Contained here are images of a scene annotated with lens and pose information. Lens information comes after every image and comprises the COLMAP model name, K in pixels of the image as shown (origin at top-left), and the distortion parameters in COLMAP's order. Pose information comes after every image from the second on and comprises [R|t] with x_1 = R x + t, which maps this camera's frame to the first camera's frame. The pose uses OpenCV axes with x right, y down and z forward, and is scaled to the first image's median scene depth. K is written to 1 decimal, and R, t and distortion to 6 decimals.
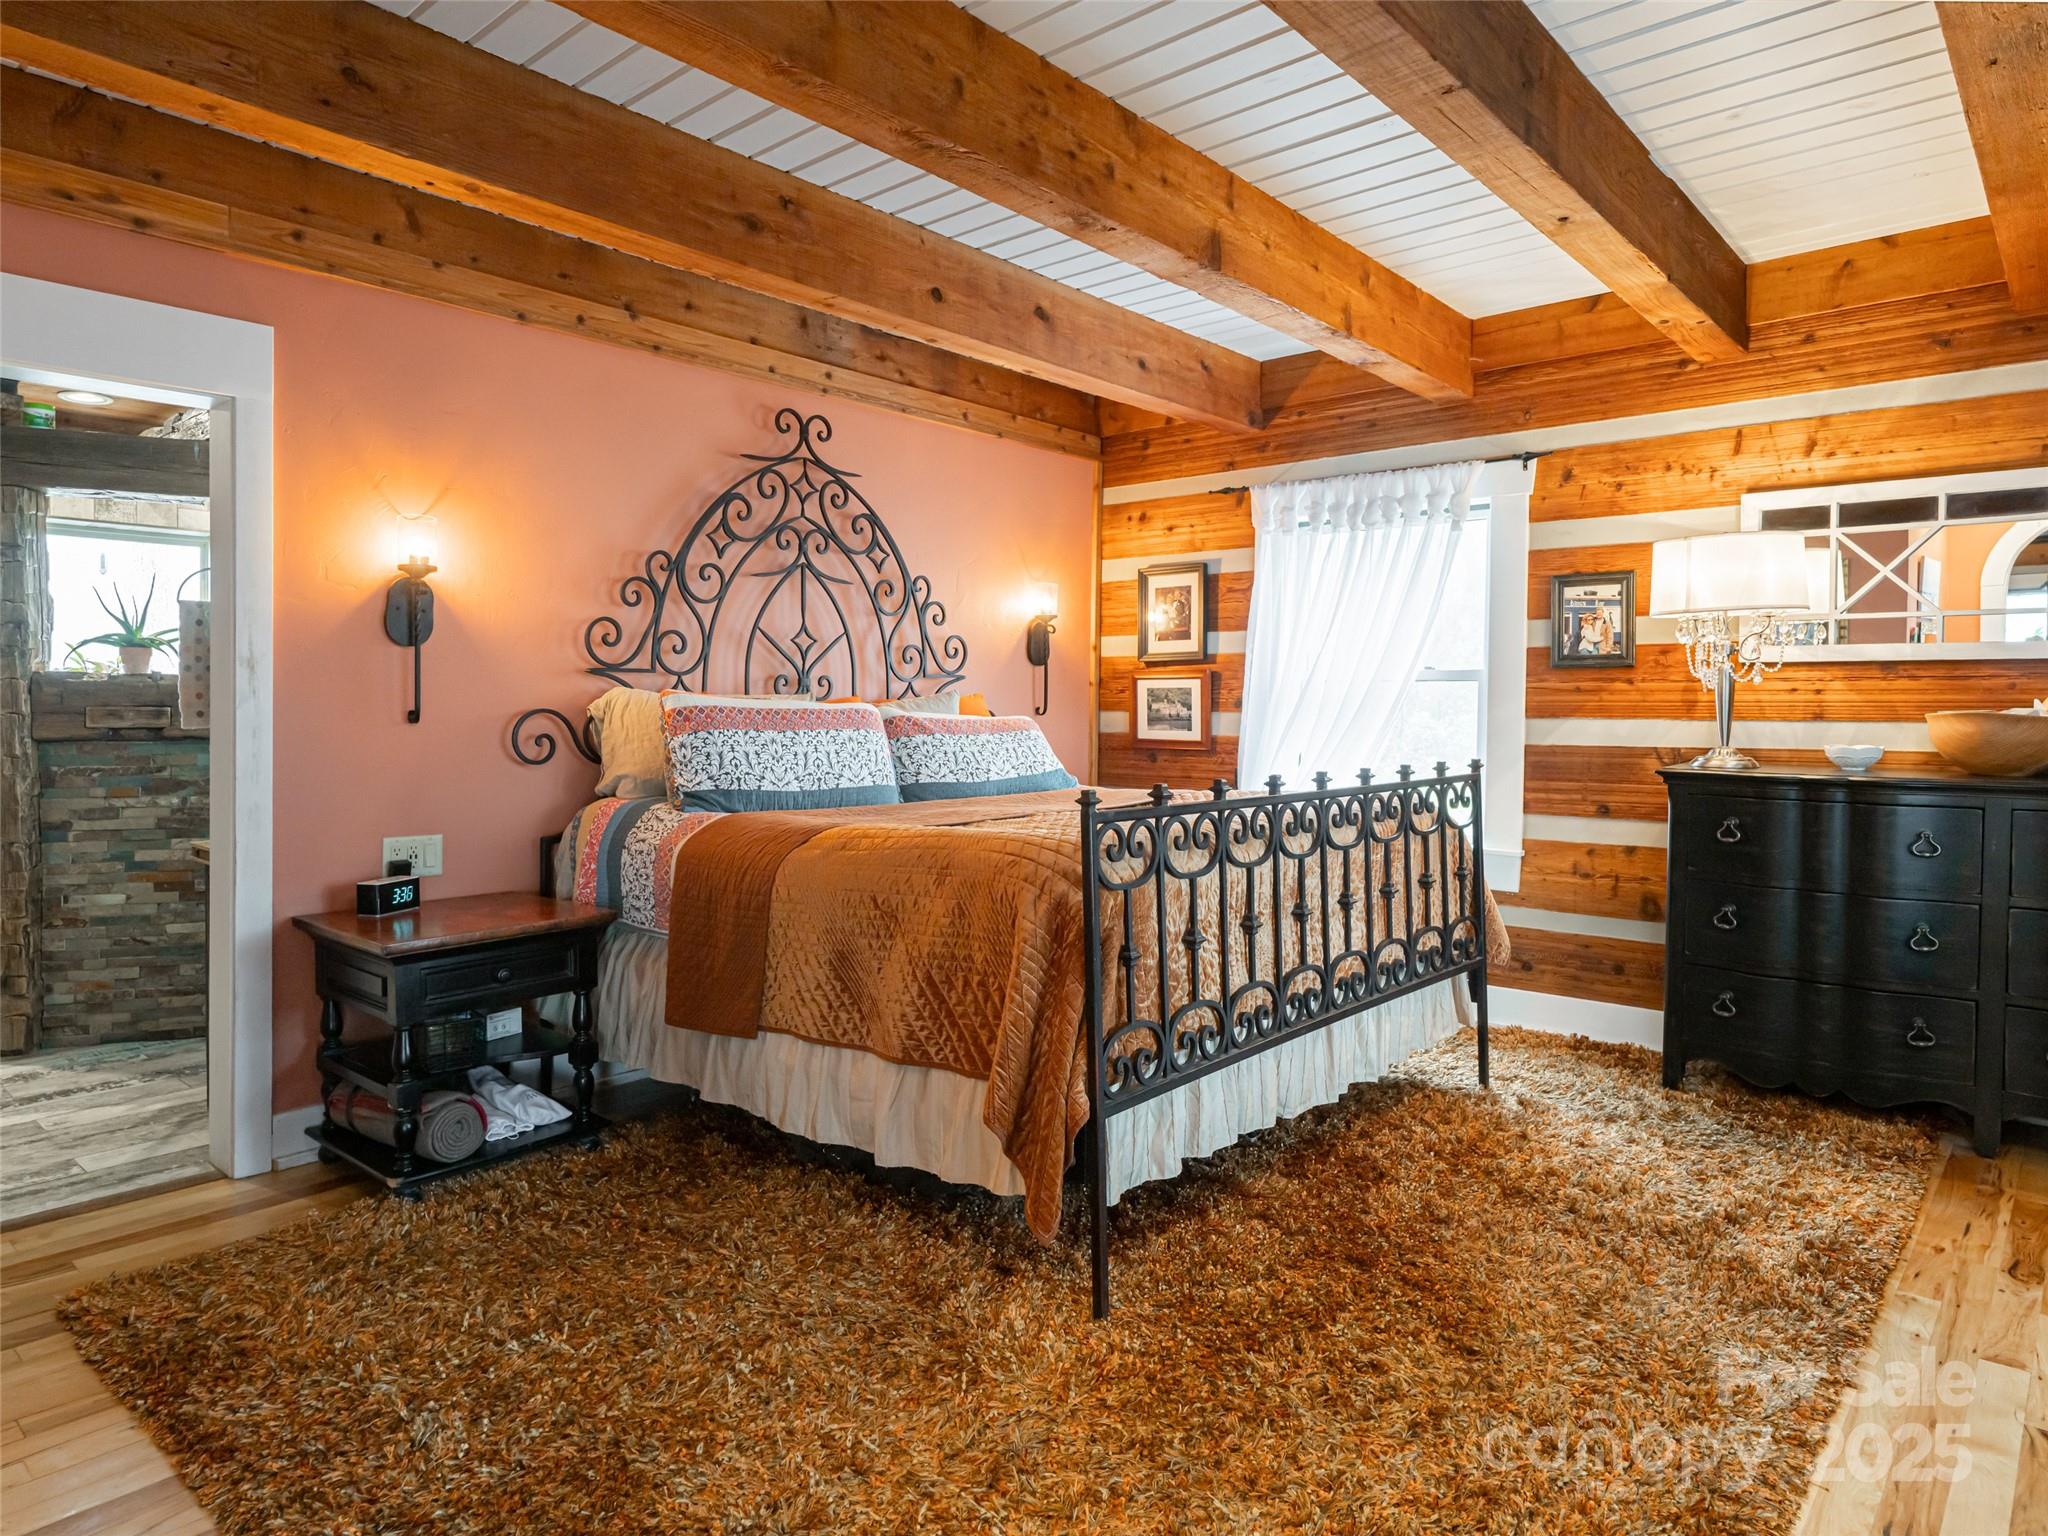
lens RADIAL K [[1257.6, 0, 1017.7], [0, 1257.6, 751.1], [0, 0, 1]] dist [-0.001888, -0.001508]
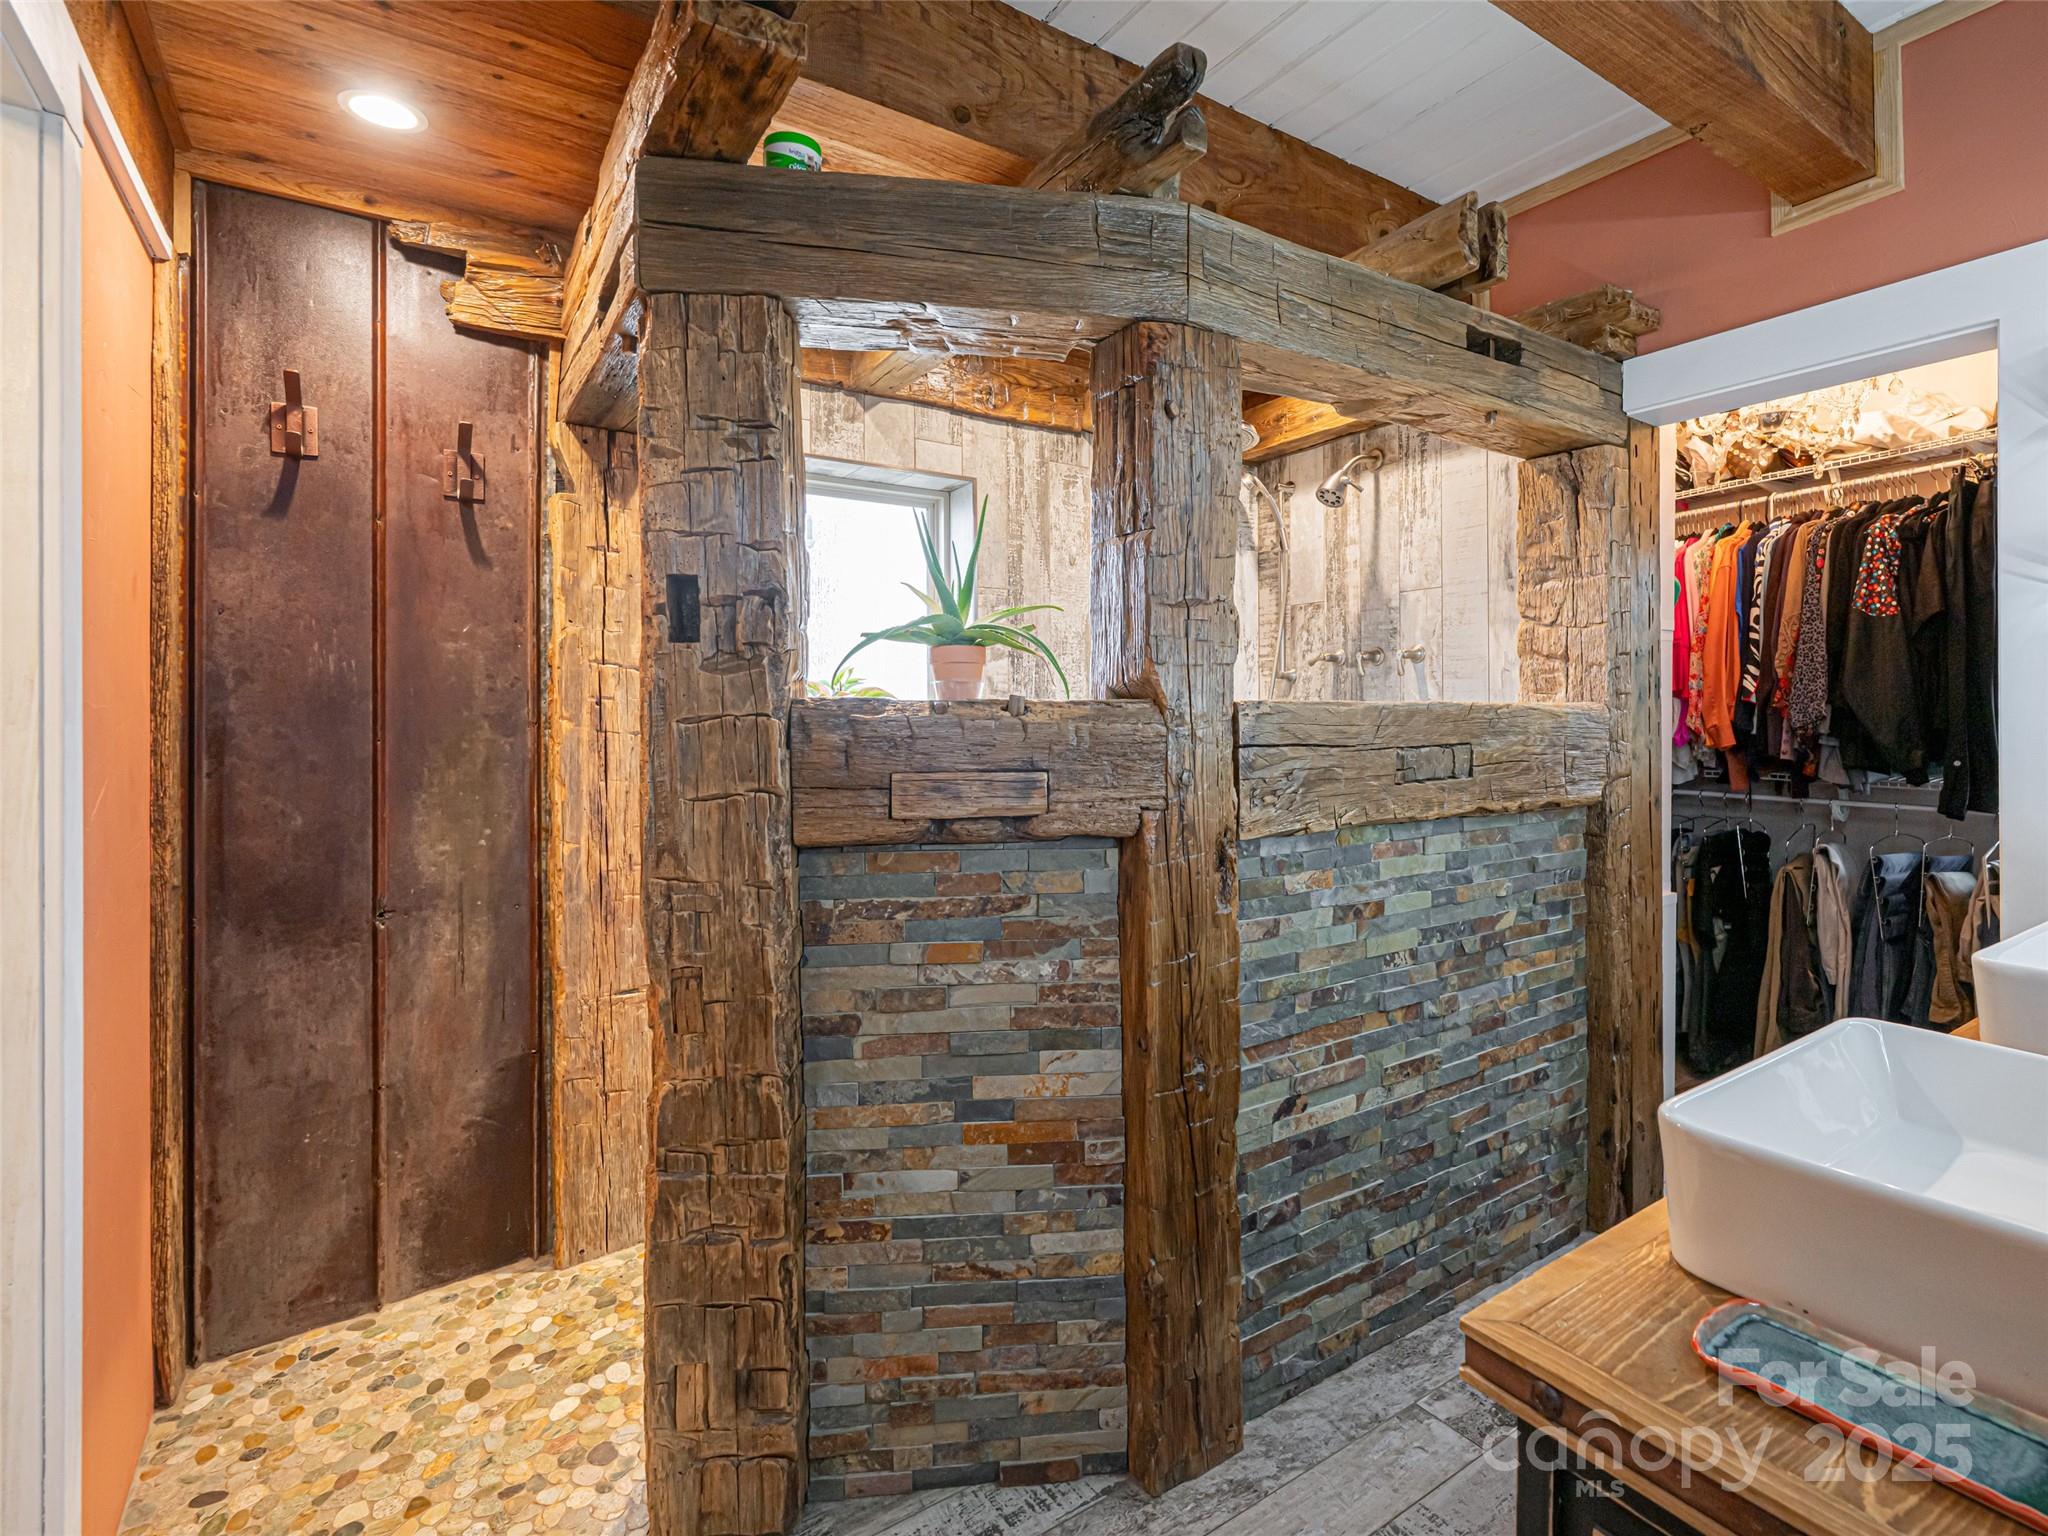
lens RADIAL K [[950.1, 0, 1029.7], [0, 950.1, 746.0], [0, 0, 1]] dist [-0.002399, -0.000240]
pose [[0.967253, -0.008383, -0.253676, -0.596701], [0.006533, 0.999946, -0.008133, -0.041773], [0.253730, 0.006210, 0.967255, 0.667141]]
